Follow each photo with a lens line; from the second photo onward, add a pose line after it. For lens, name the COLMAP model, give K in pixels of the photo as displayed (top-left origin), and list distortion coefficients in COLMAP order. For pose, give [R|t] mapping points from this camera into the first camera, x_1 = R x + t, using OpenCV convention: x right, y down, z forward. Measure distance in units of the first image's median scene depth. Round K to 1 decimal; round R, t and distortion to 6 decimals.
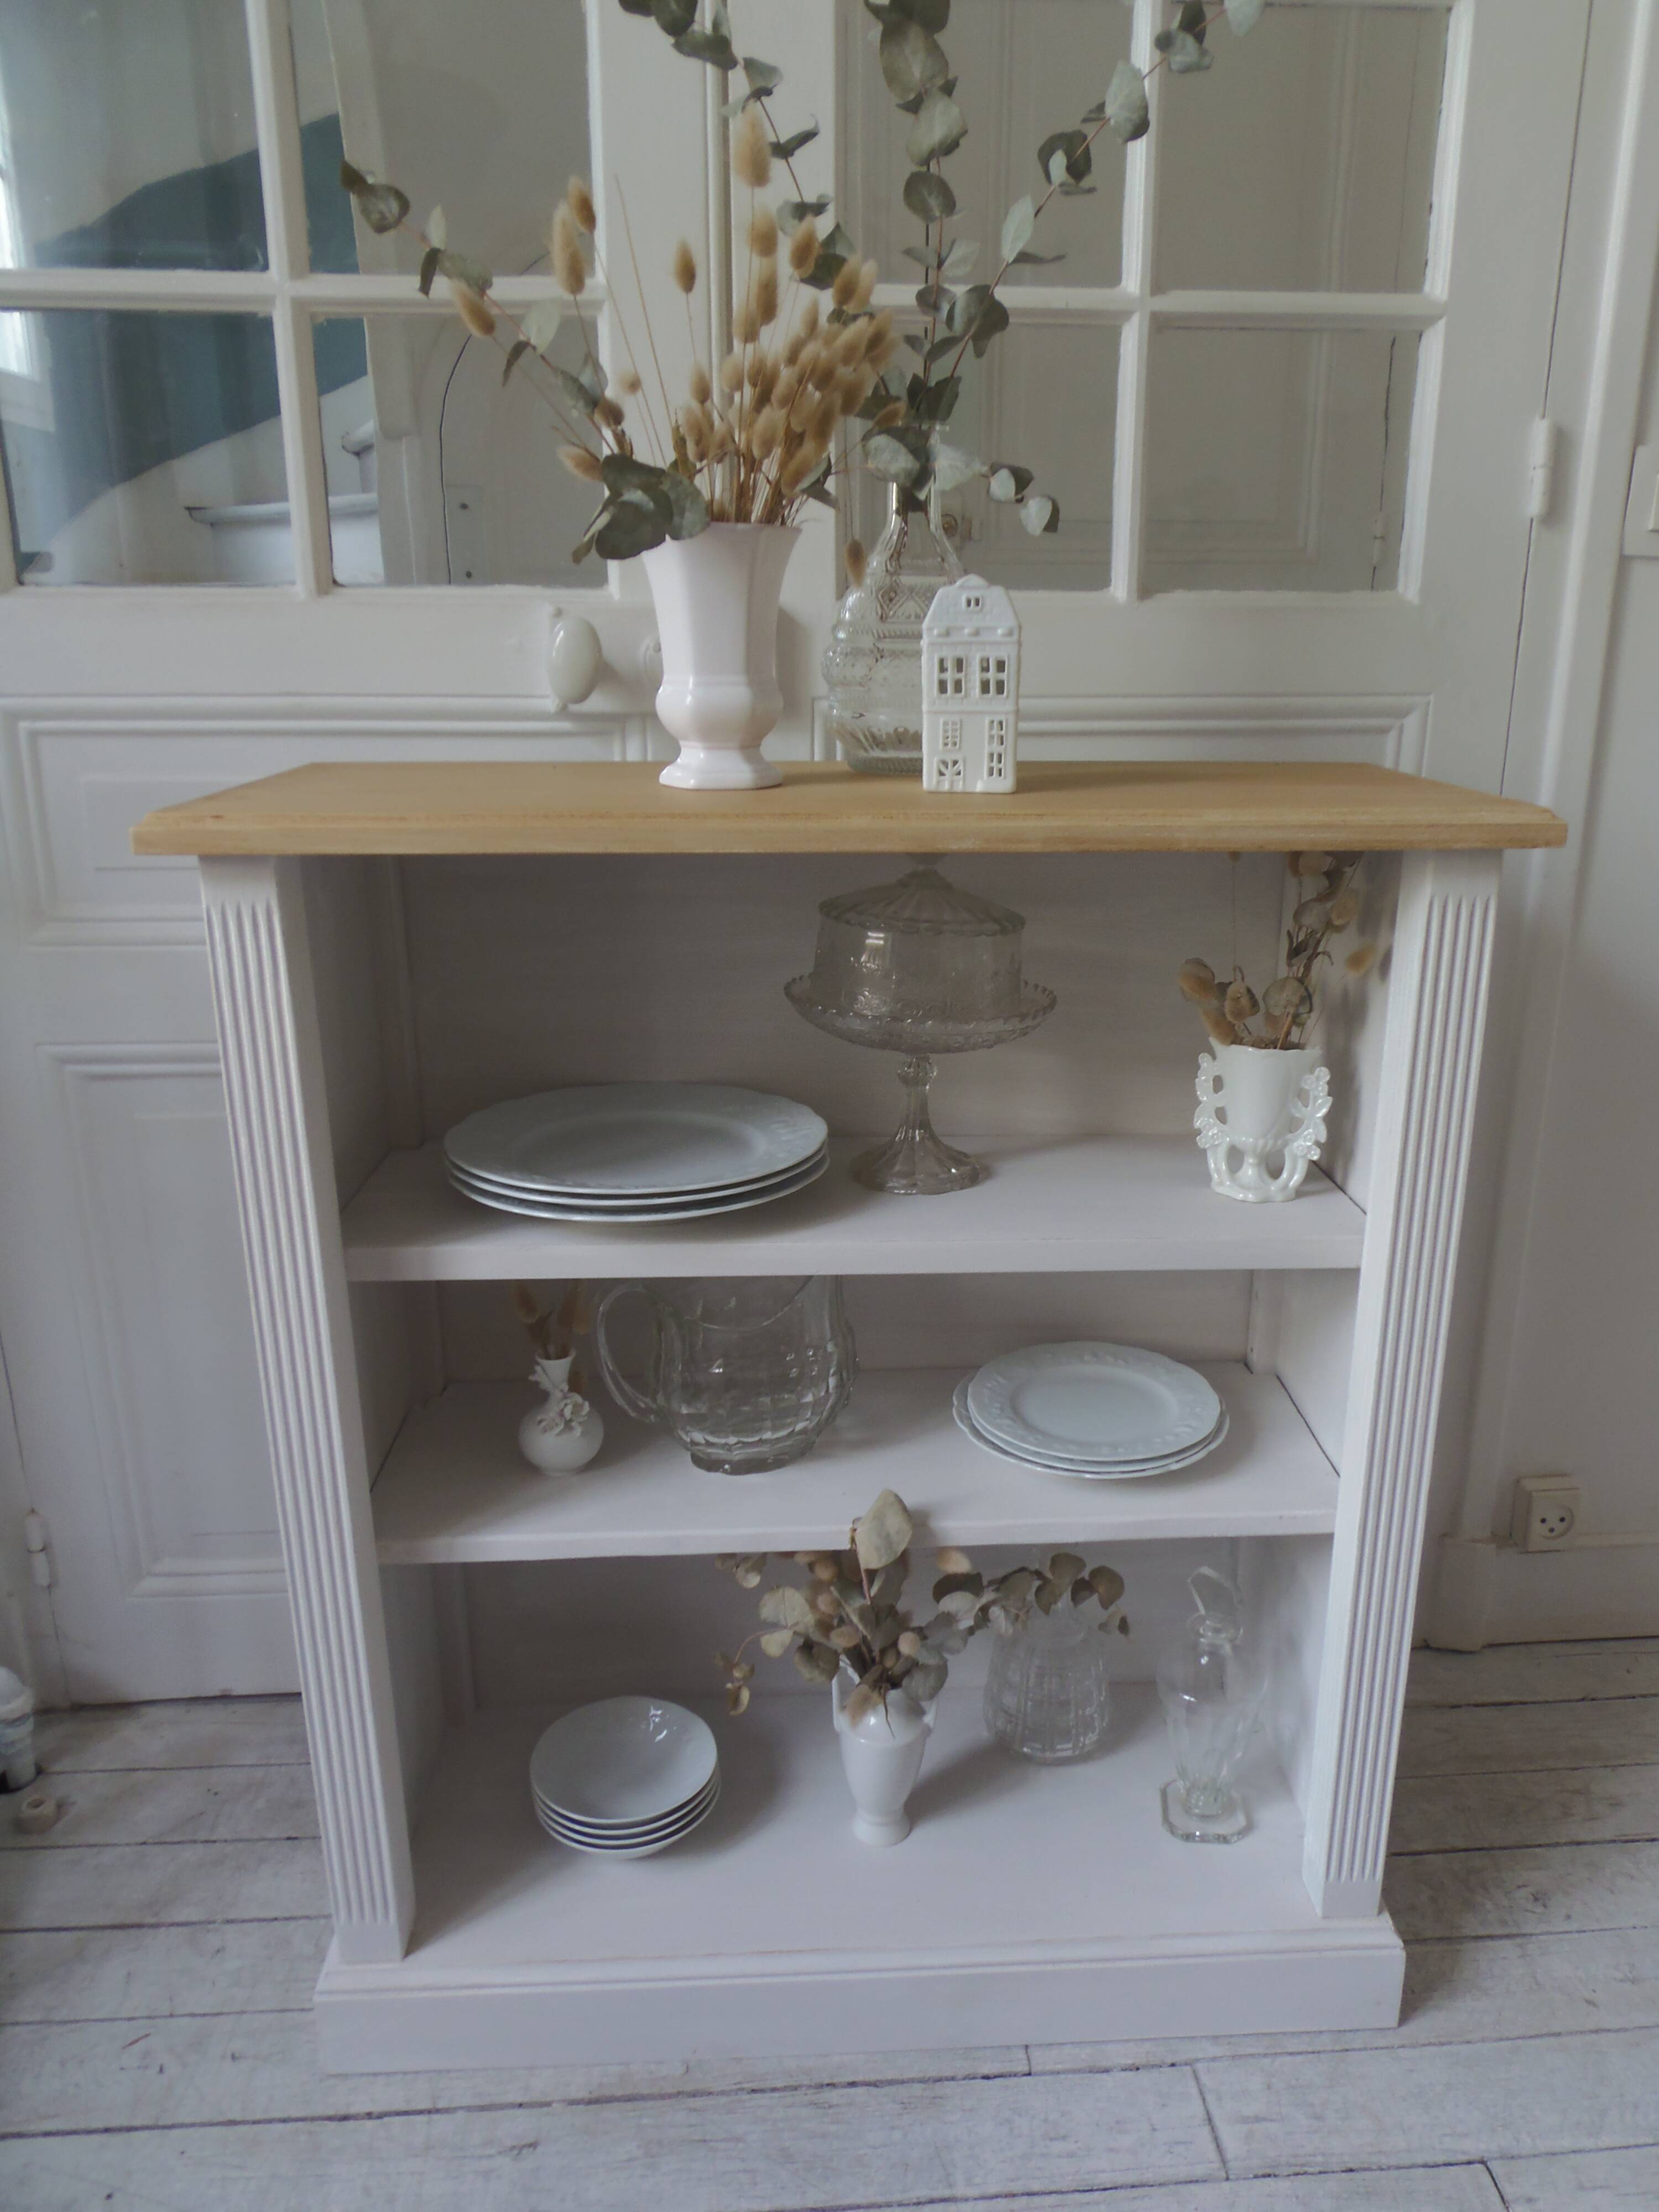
lens RADIAL K [[1582.7, 0, 885.2], [0, 1582.7, 1109.9], [0, 0, 1]] dist [-0.005237, -0.014651]
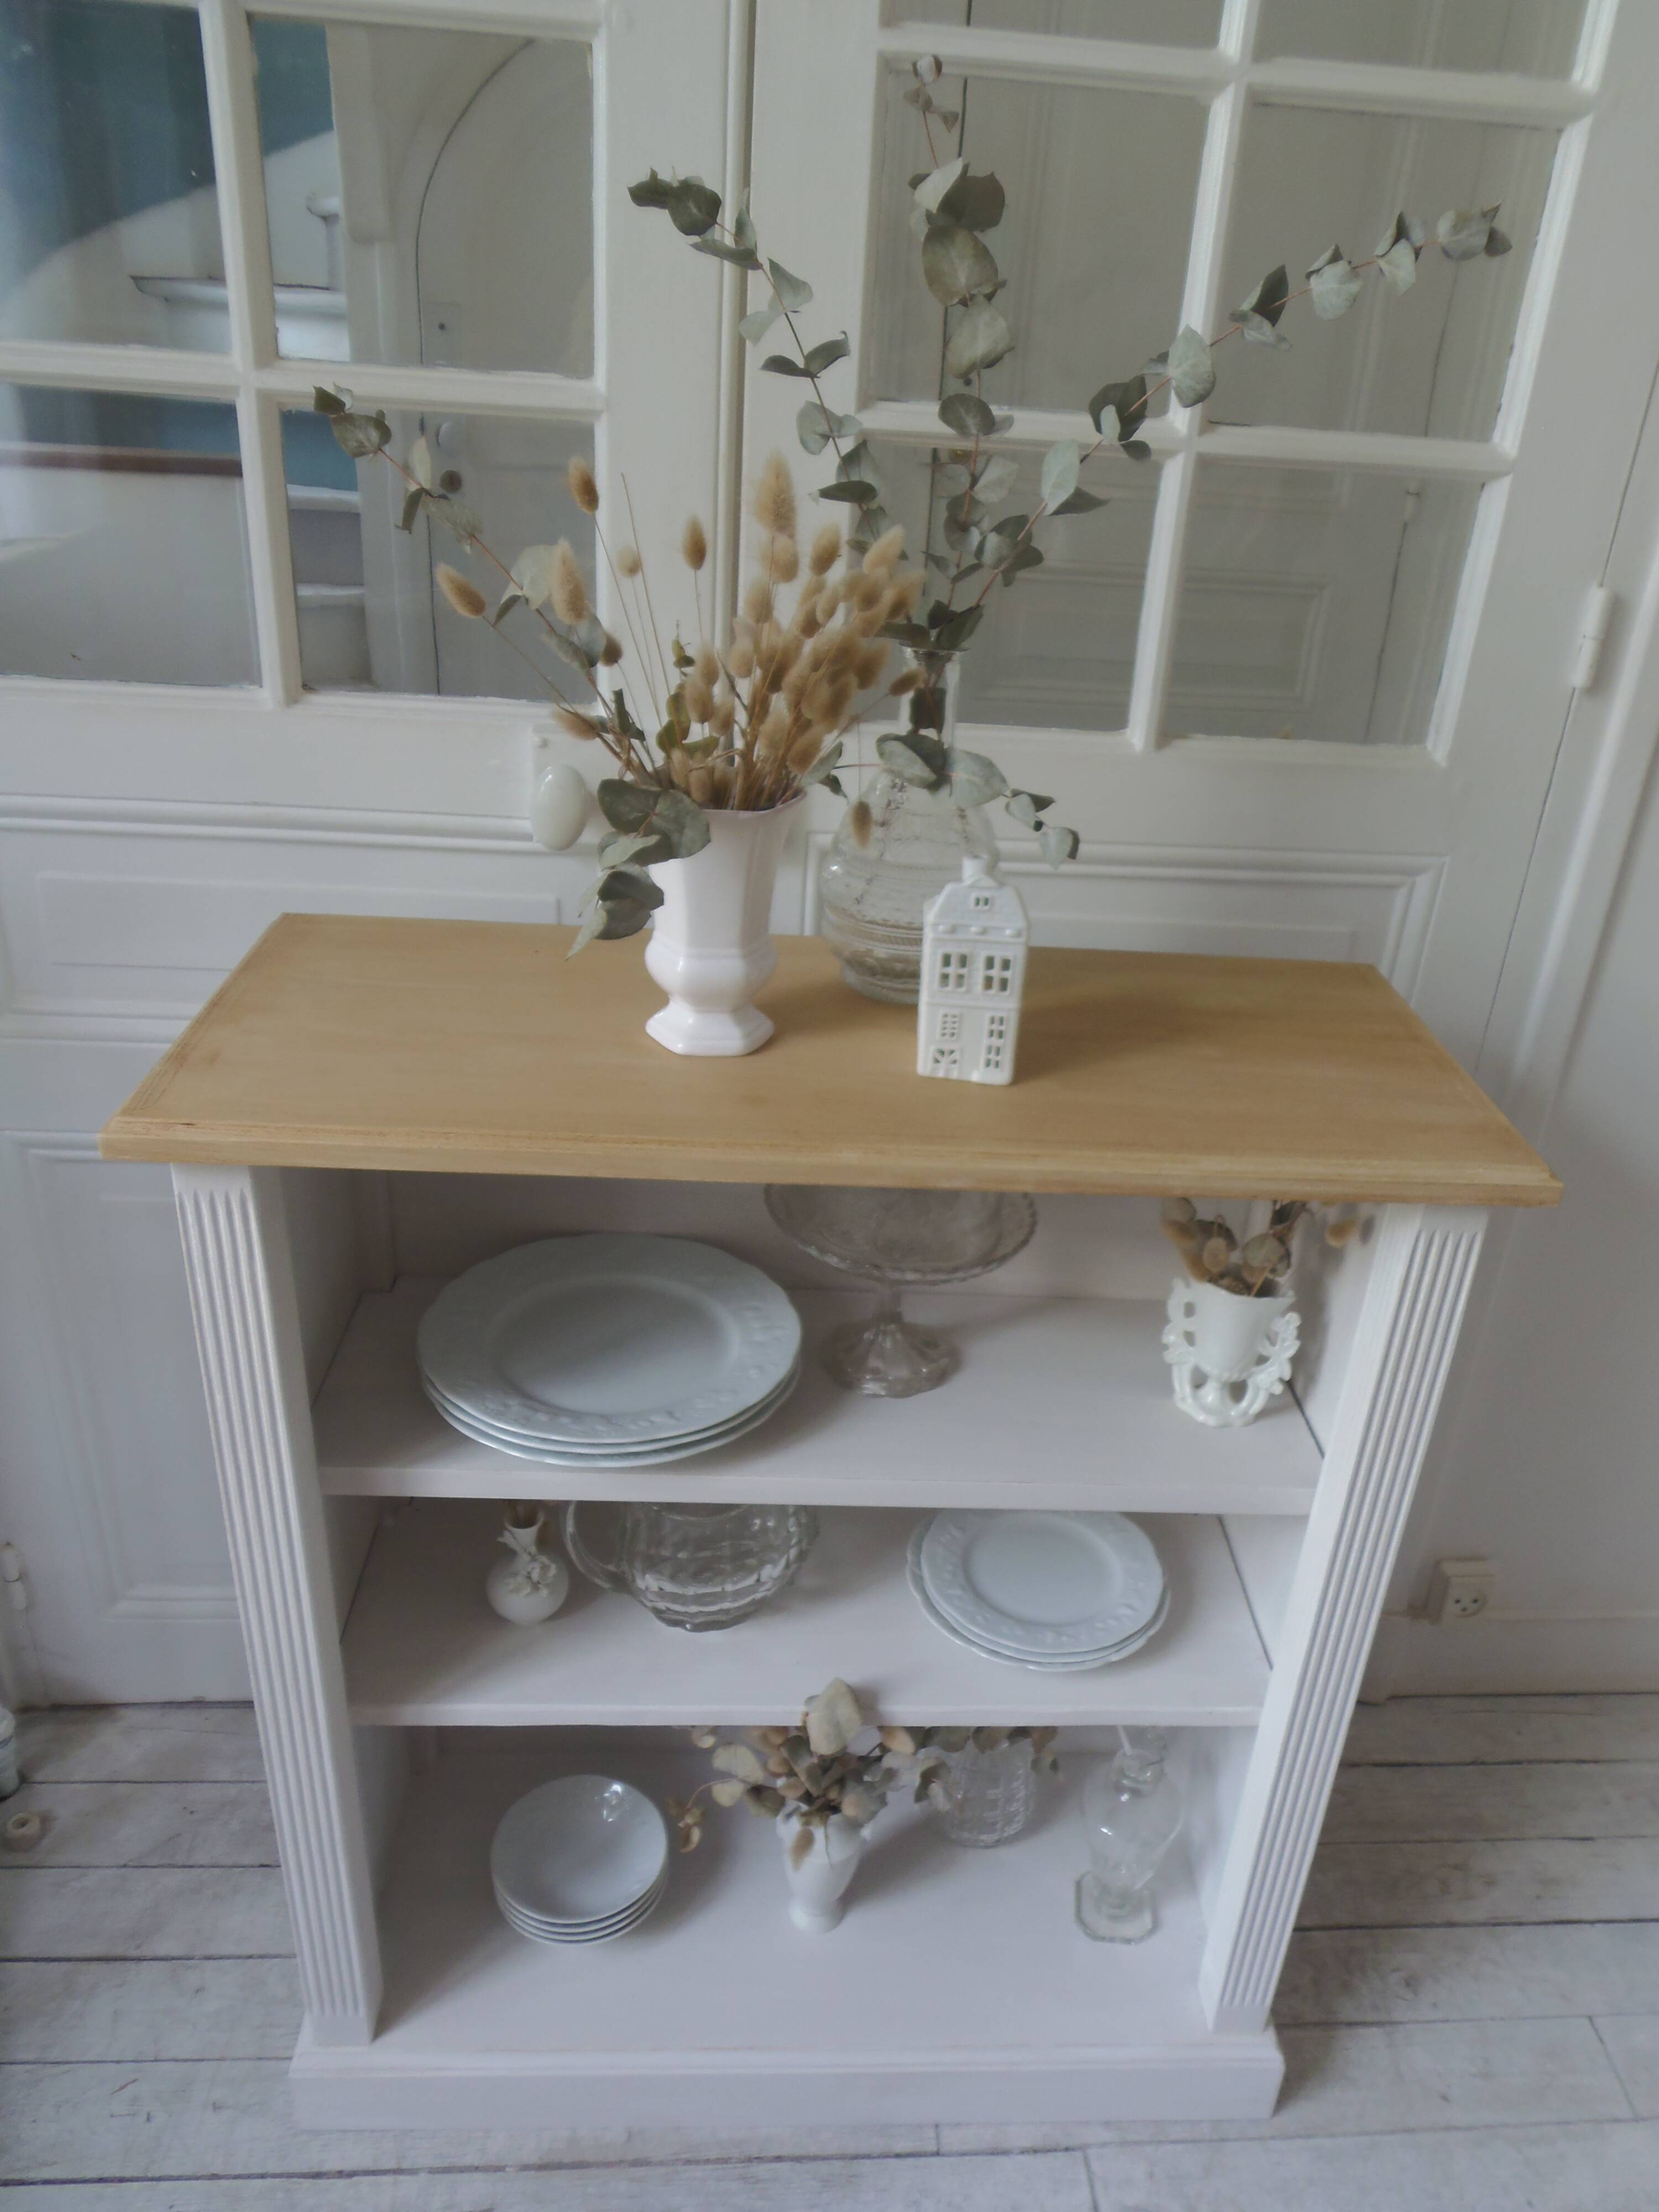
lens RADIAL K [[1582.7, 0, 883.5], [0, 1582.7, 1108.0], [0, 0, 1]] dist [-0.005237, -0.014651]
pose [[0.997974, 0.057268, 0.027728, -0.019961], [-0.061140, 0.983776, 0.168662, -0.302661], [-0.017619, -0.170015, 0.985284, 0.031712]]
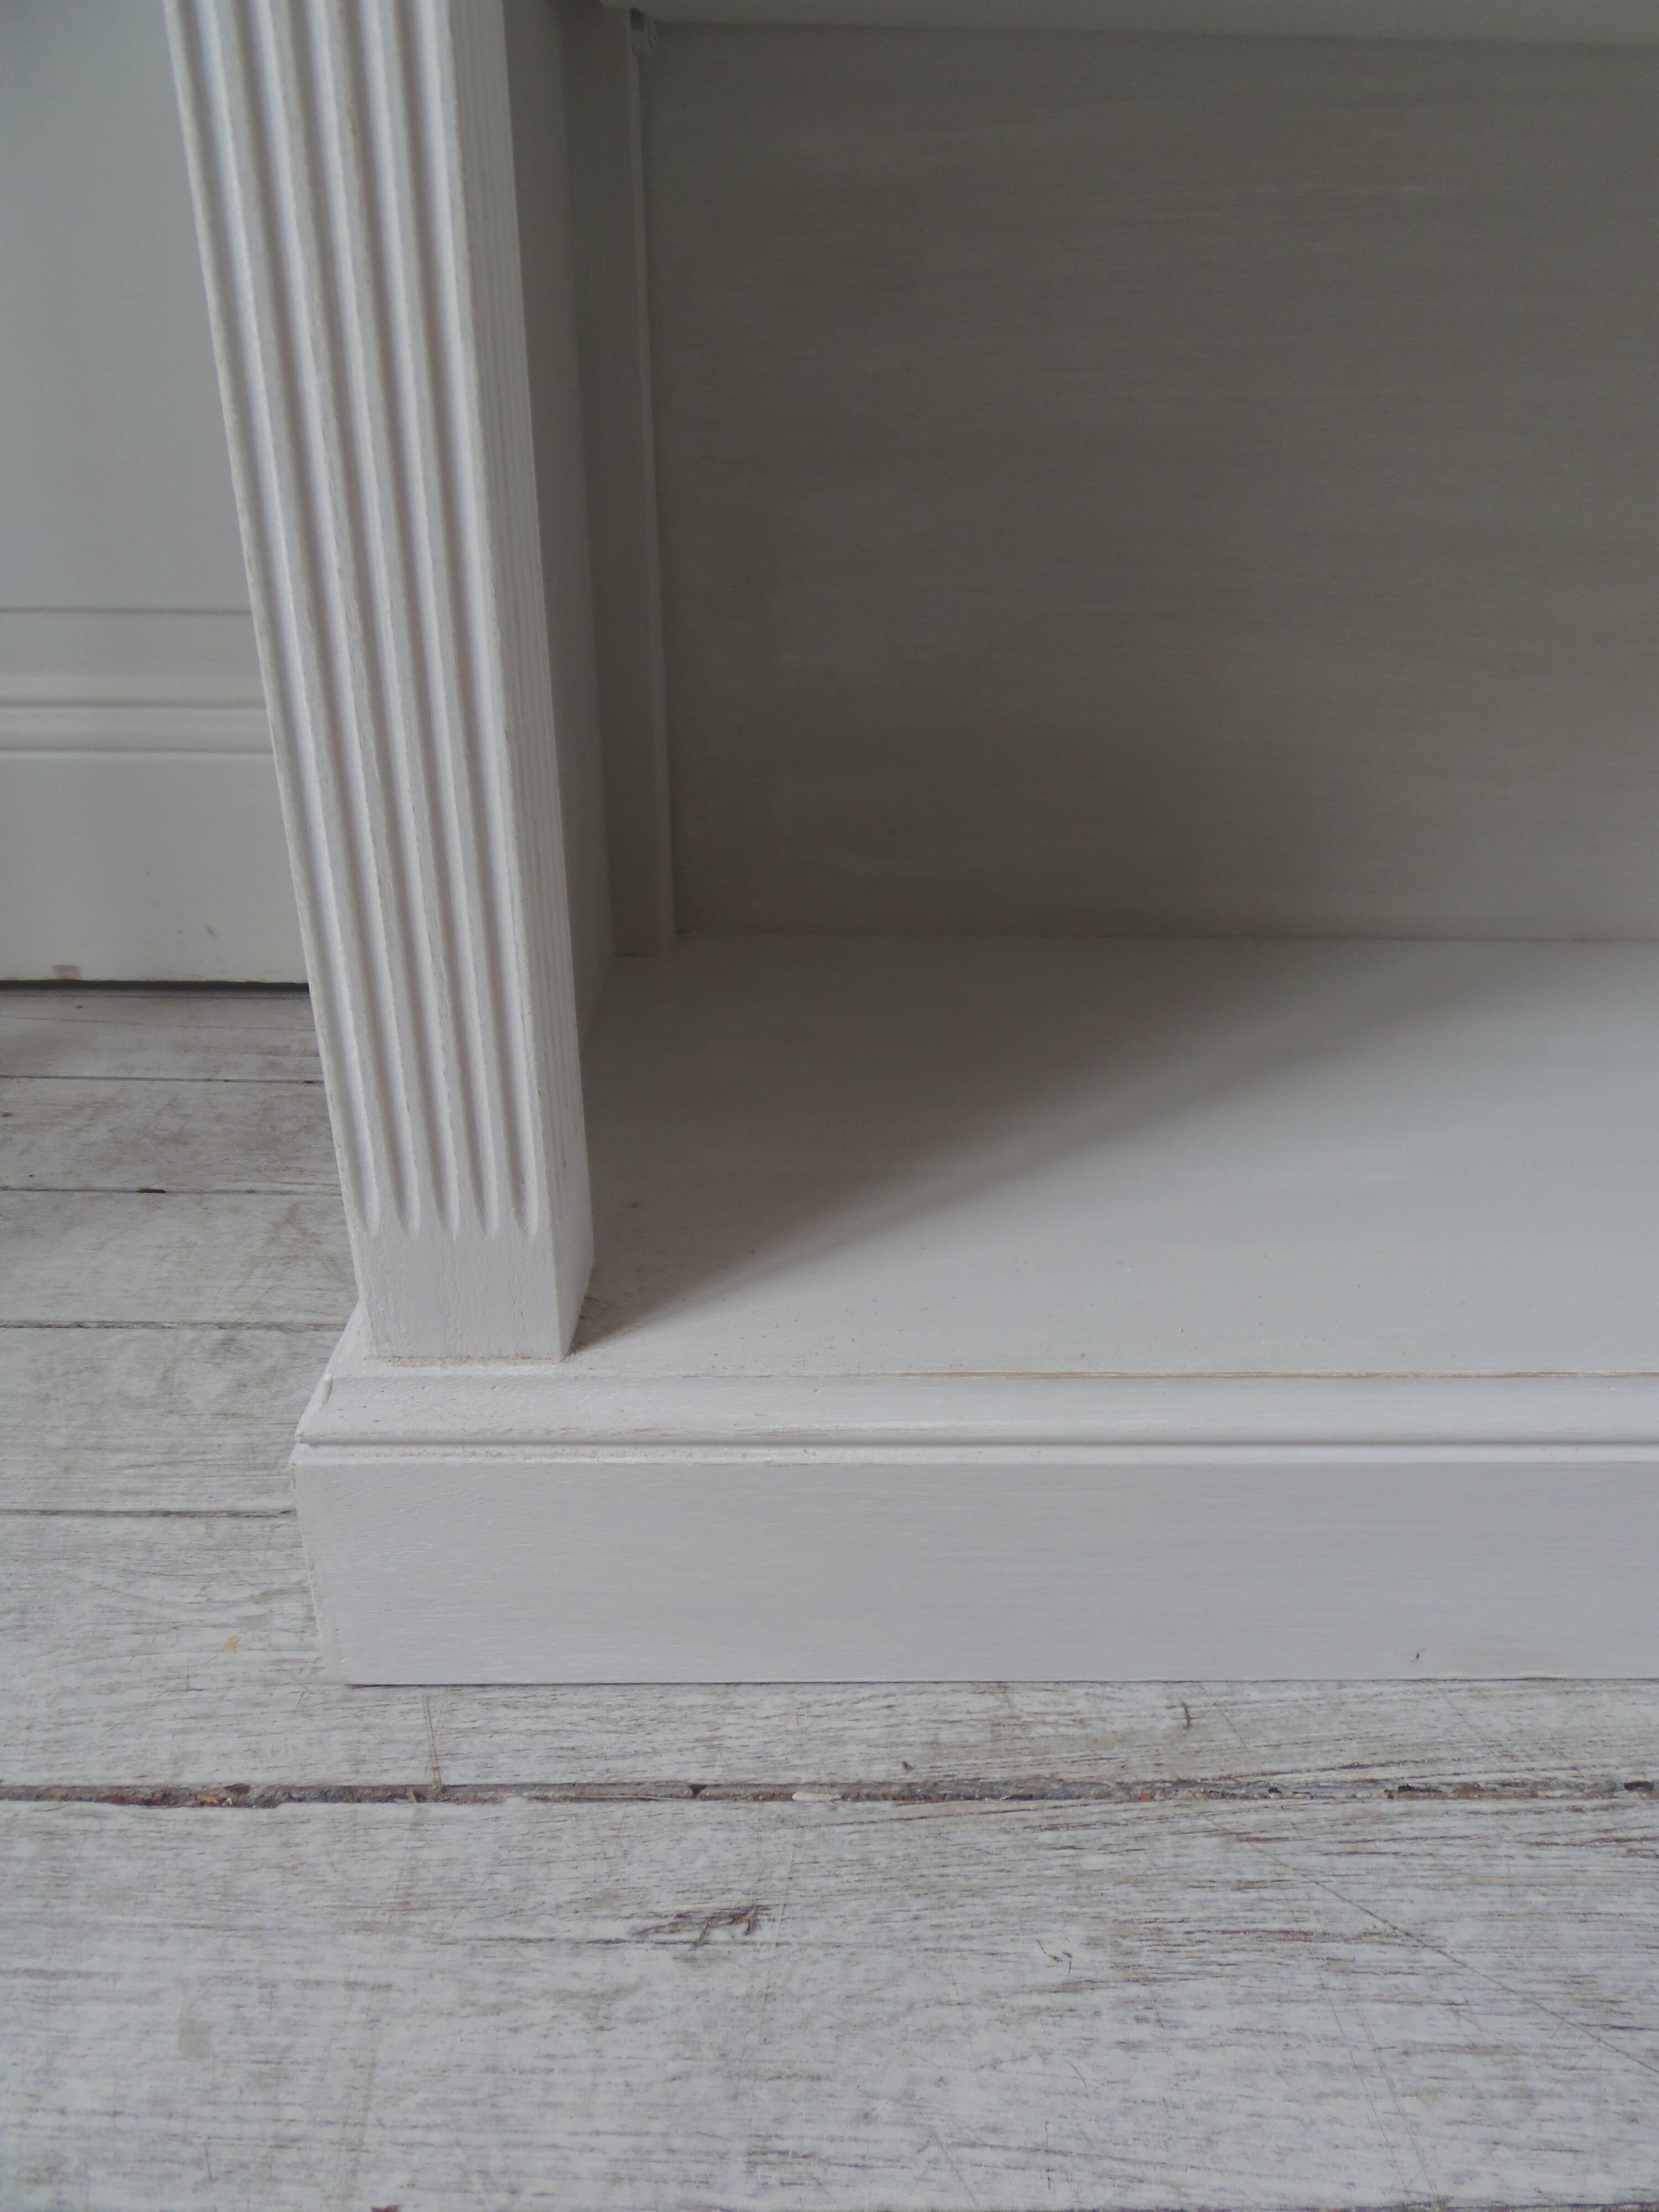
lens RADIAL K [[1582.7, 0, 885.0], [0, 1582.7, 1142.0], [0, 0, 1]] dist [-0.005237, -0.014651]
pose [[0.997969, 0.043523, -0.046504, -0.181892], [-0.034075, 0.981674, 0.187498, 0.433590], [0.053812, -0.185532, 0.981164, 0.699482]]
